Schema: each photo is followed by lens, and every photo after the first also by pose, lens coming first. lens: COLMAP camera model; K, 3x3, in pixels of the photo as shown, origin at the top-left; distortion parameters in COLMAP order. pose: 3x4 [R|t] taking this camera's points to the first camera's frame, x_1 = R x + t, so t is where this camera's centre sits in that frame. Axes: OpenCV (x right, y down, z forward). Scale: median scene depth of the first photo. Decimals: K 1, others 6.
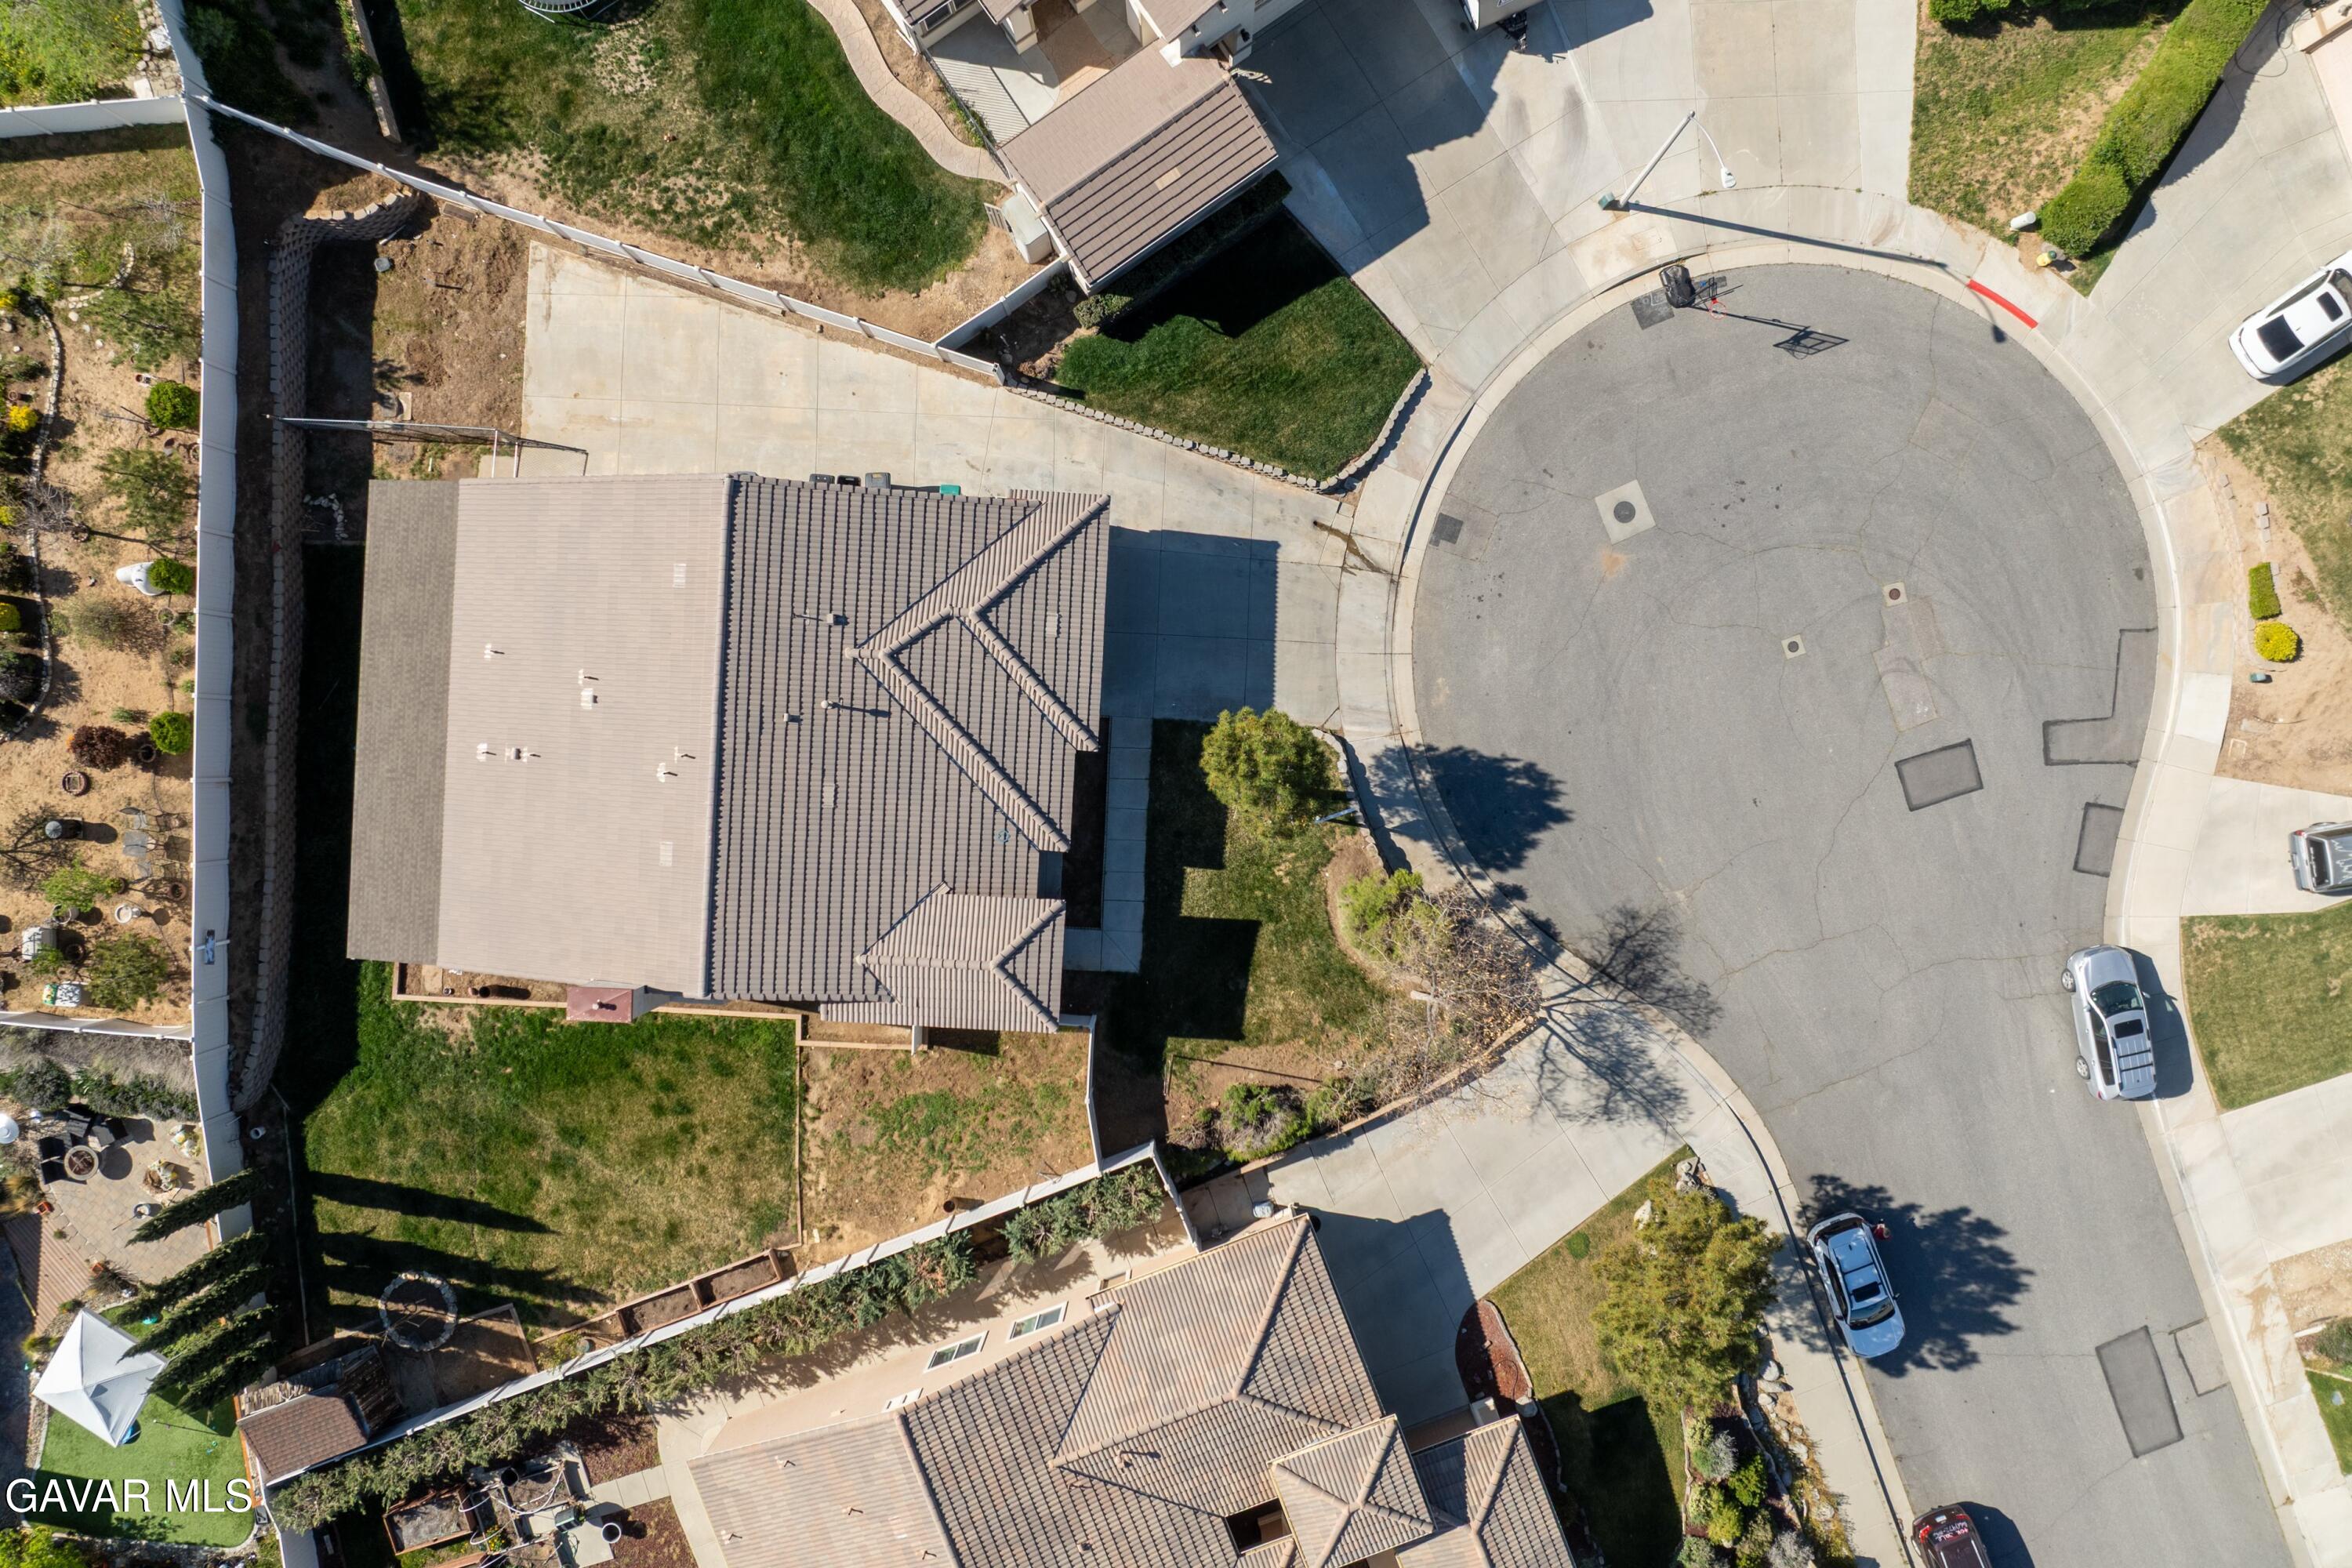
lens RADIAL K [[1660.6, 0, 1177.3], [0, 1660.6, 744.6], [0, 0, 1]] dist [-0.029431, -0.001904]
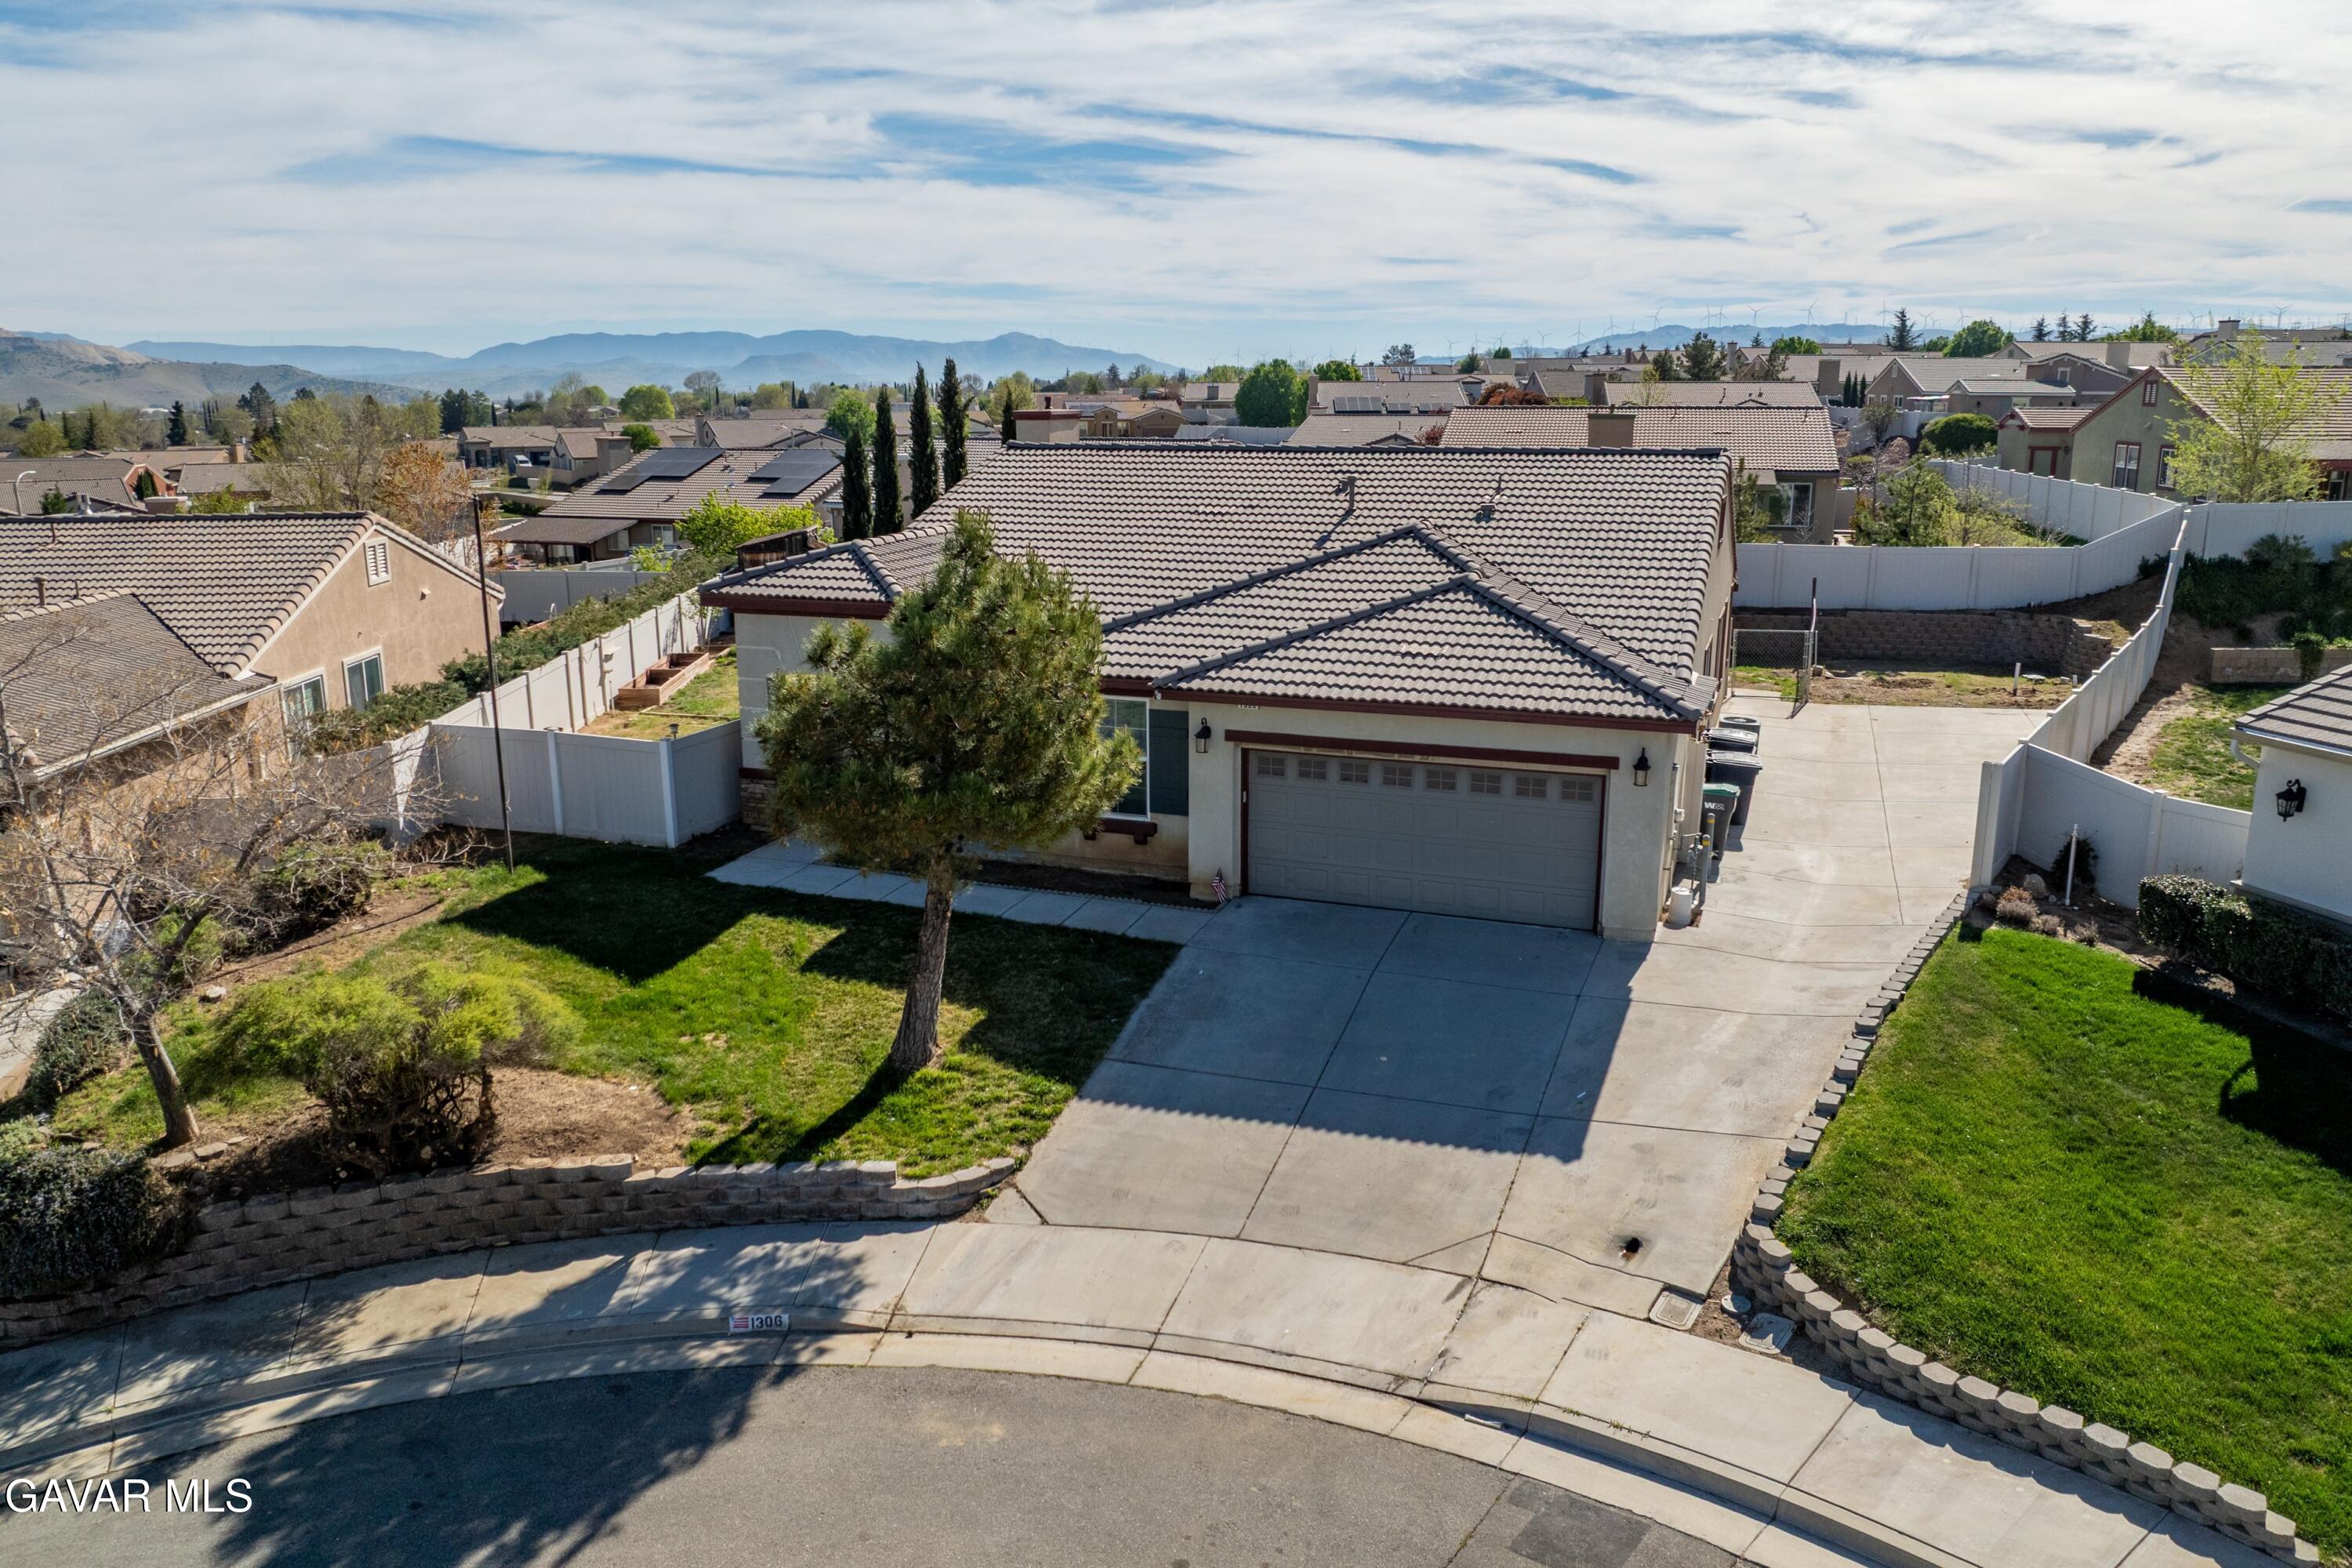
lens RADIAL K [[1657.4, 0, 1176.0], [0, 1657.4, 784.0], [0, 0, 1]] dist [-0.036929, 0.000071]
pose [[-0.306568, 0.234921, -0.922404, 0.370417], [-0.951829, -0.069449, 0.298660, -0.138267], [0.006101, 0.969530, 0.244895, 0.843395]]
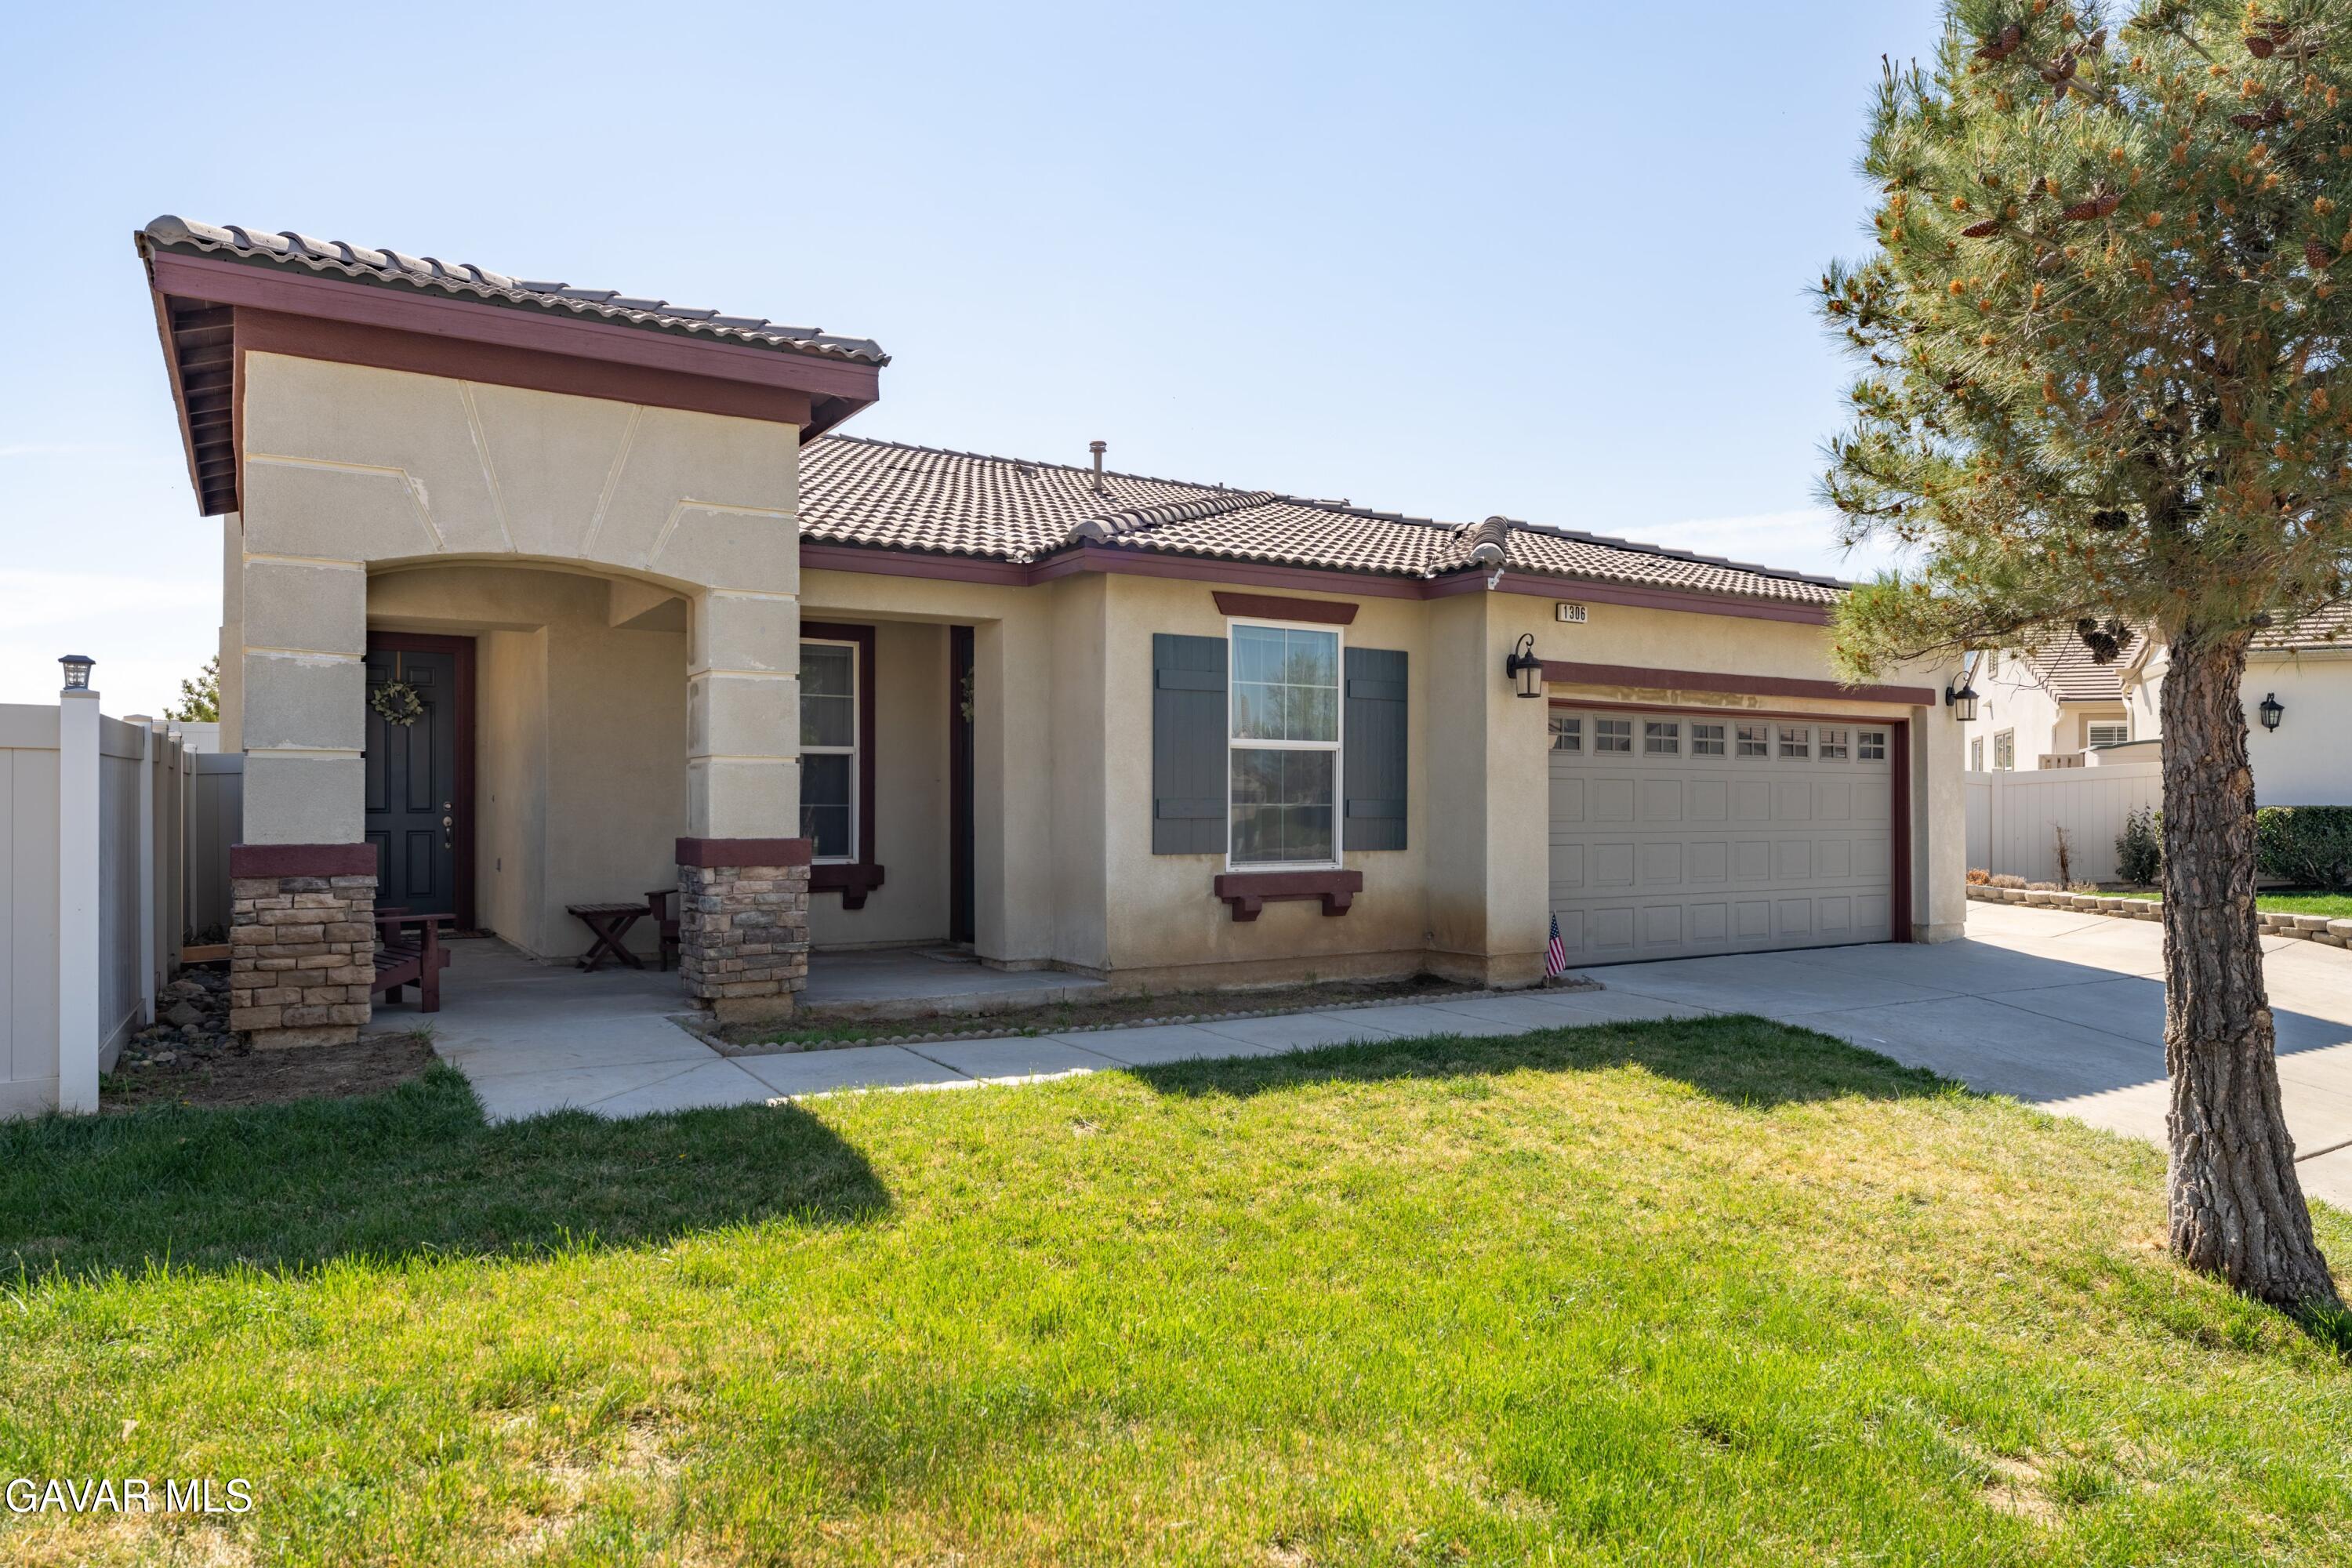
lens RADIAL K [[1483.5, 0, 1177.0], [0, 1483.5, 800.7], [0, 0, 1]] dist [0.000724, -0.000804]
pose [[0.576873, 0.009374, -0.816780, 0.100134], [-0.816782, -0.004585, -0.576928, 0.158863], [-0.009153, 0.999946, 0.005011, 0.959981]]
